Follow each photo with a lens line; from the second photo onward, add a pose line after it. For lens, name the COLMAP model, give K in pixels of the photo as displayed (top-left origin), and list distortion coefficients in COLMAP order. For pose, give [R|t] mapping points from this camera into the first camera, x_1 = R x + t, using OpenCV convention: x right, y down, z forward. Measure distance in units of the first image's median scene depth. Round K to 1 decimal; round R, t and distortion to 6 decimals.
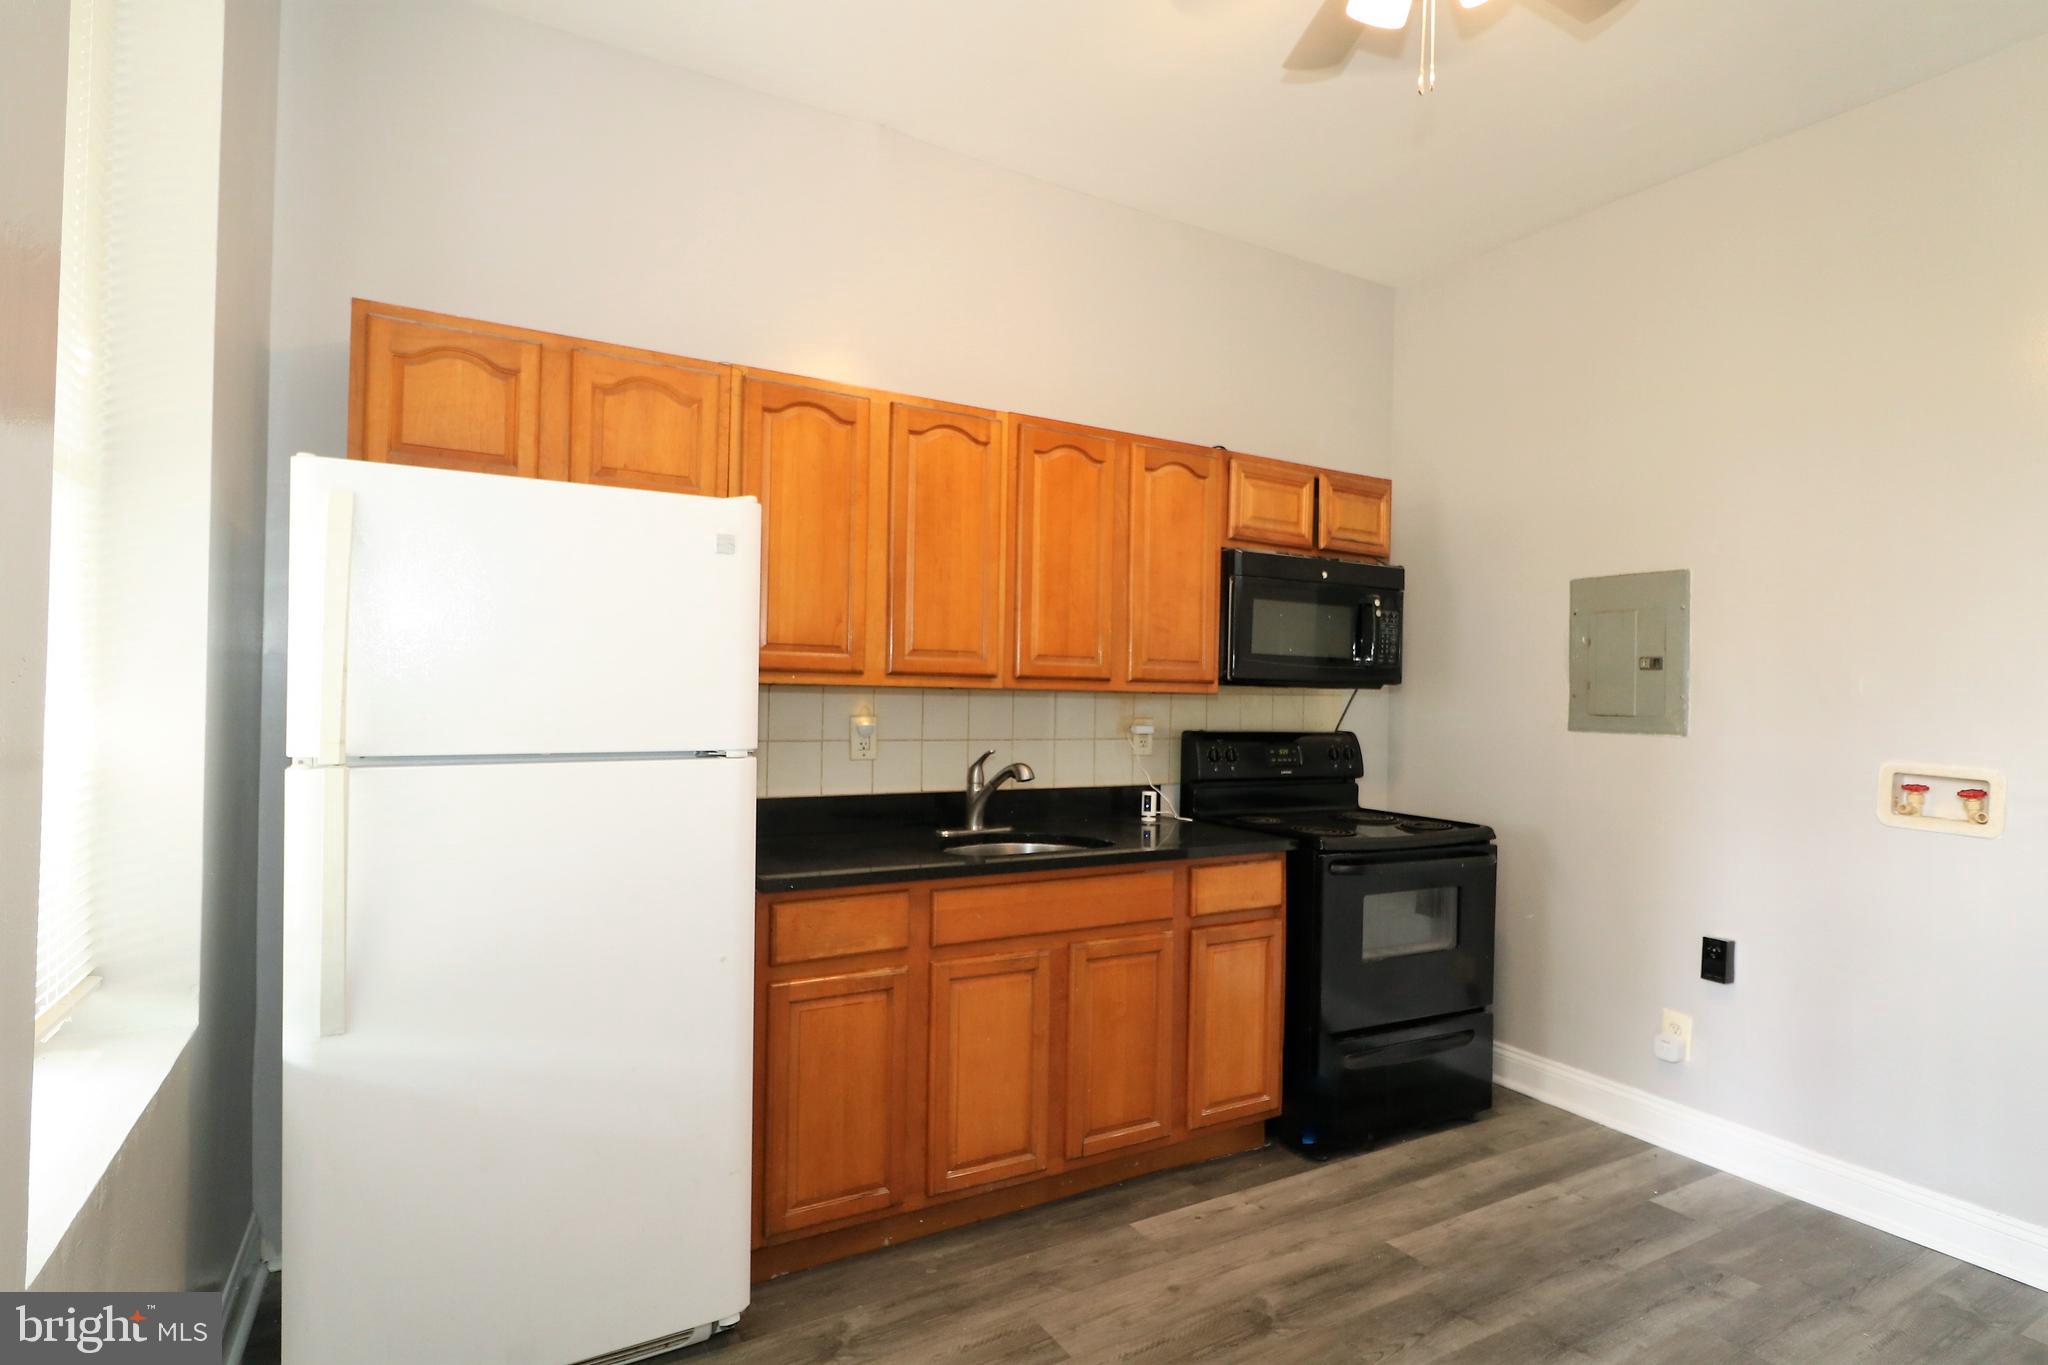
lens RADIAL K [[1016.4, 0, 1023.0], [0, 1016.4, 688.0], [0, 0, 1]] dist [-0.010896, 0.000116]
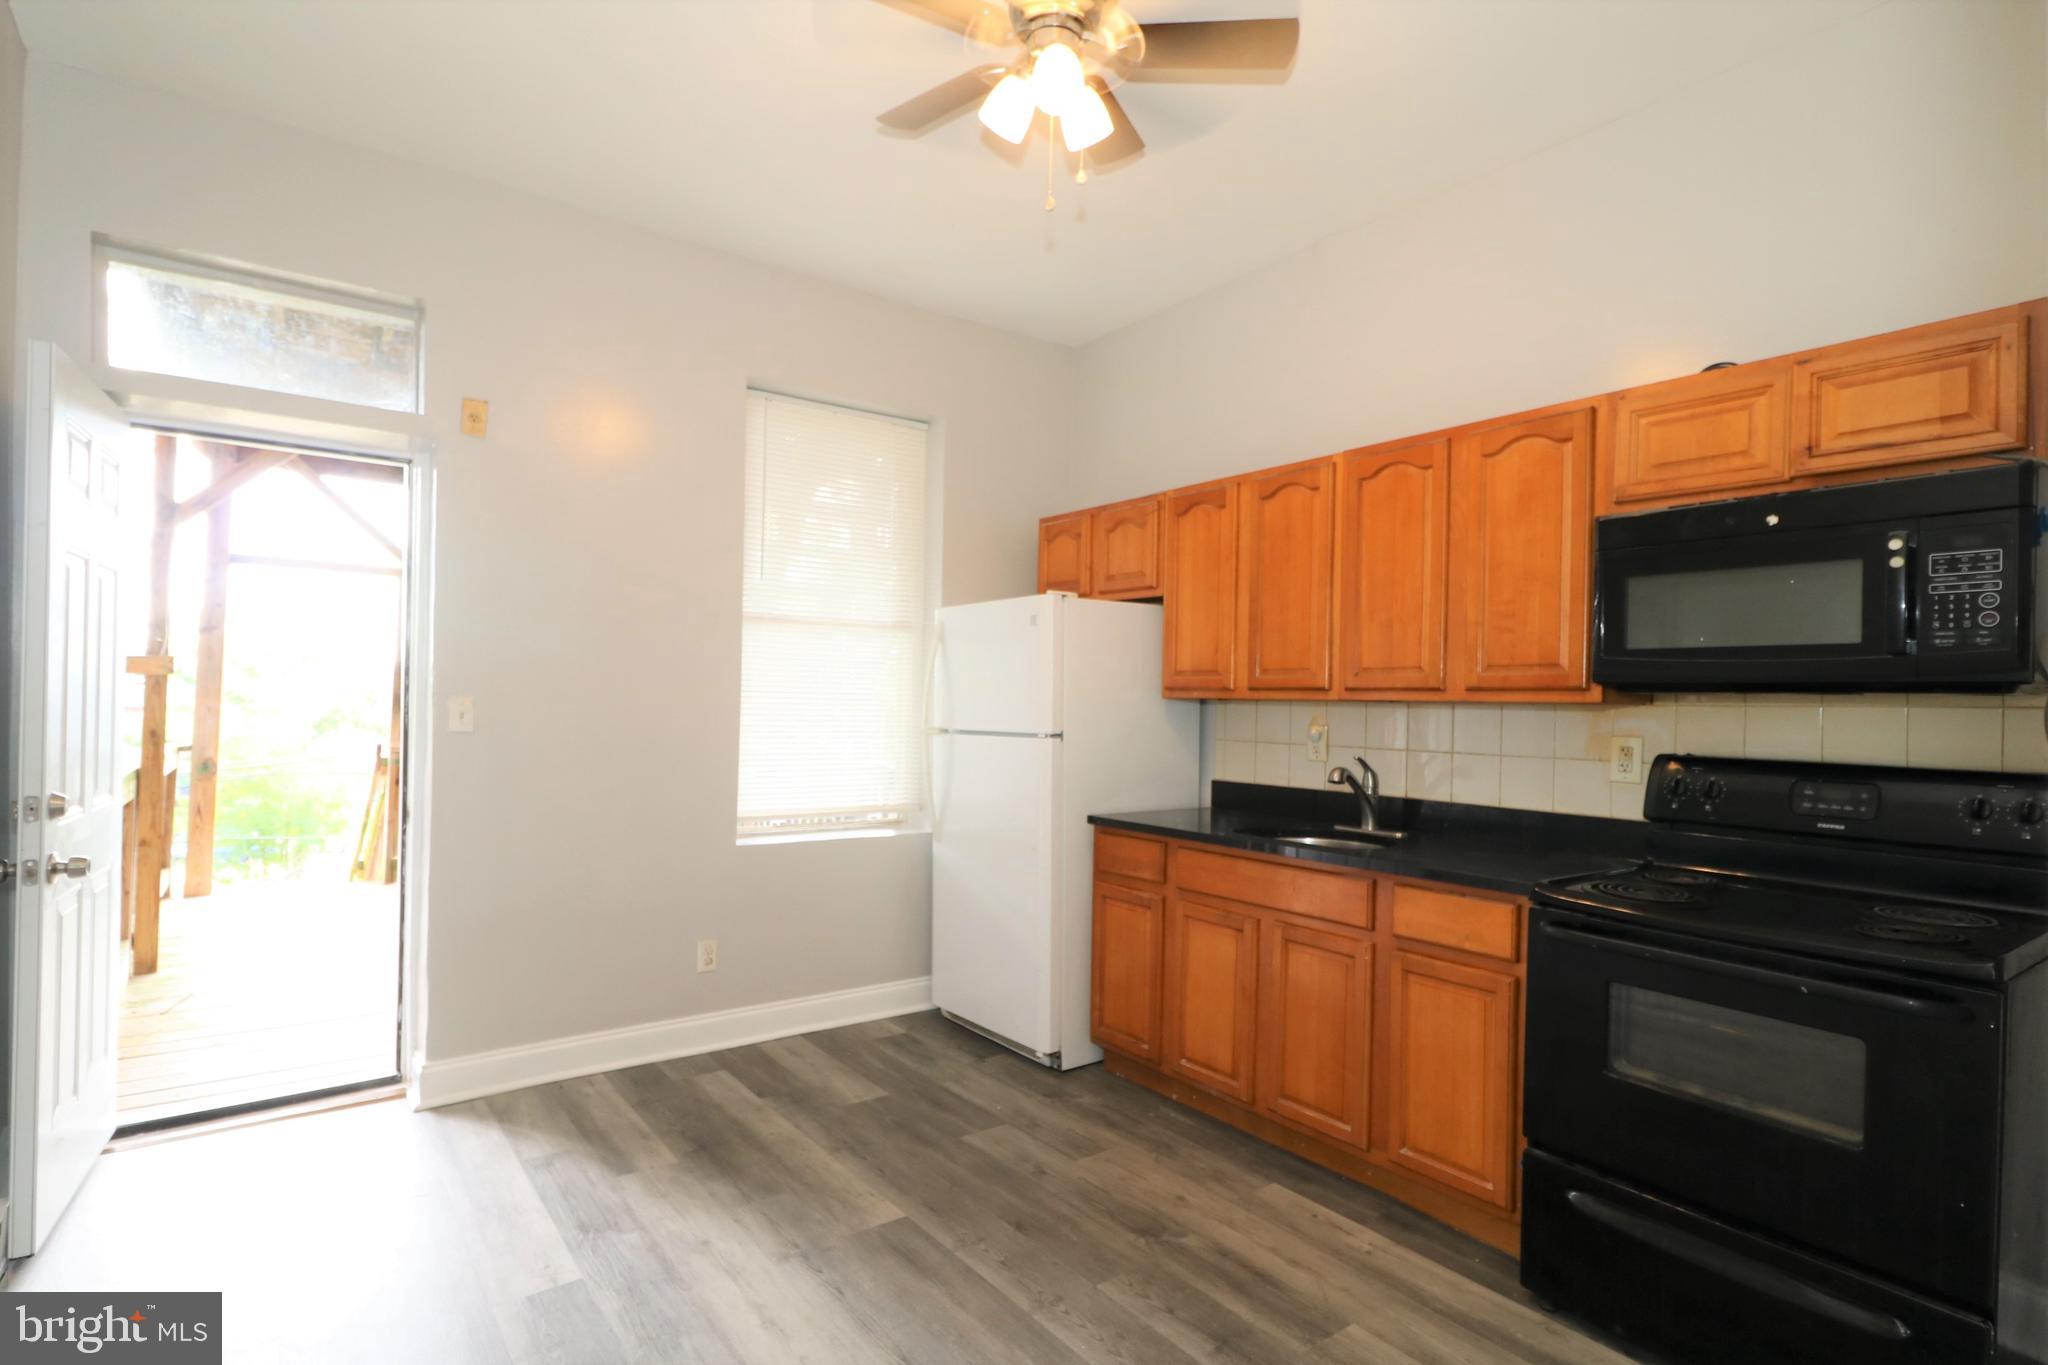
lens RADIAL K [[984.1, 0, 1021.6], [0, 984.1, 689.3], [0, 0, 1]] dist [-0.000777, 0.000490]
pose [[0.135957, -0.026783, -0.990353, 1.039474], [-0.007081, 0.999583, -0.028005, 0.022683], [0.990689, 0.010820, 0.135711, 0.525777]]
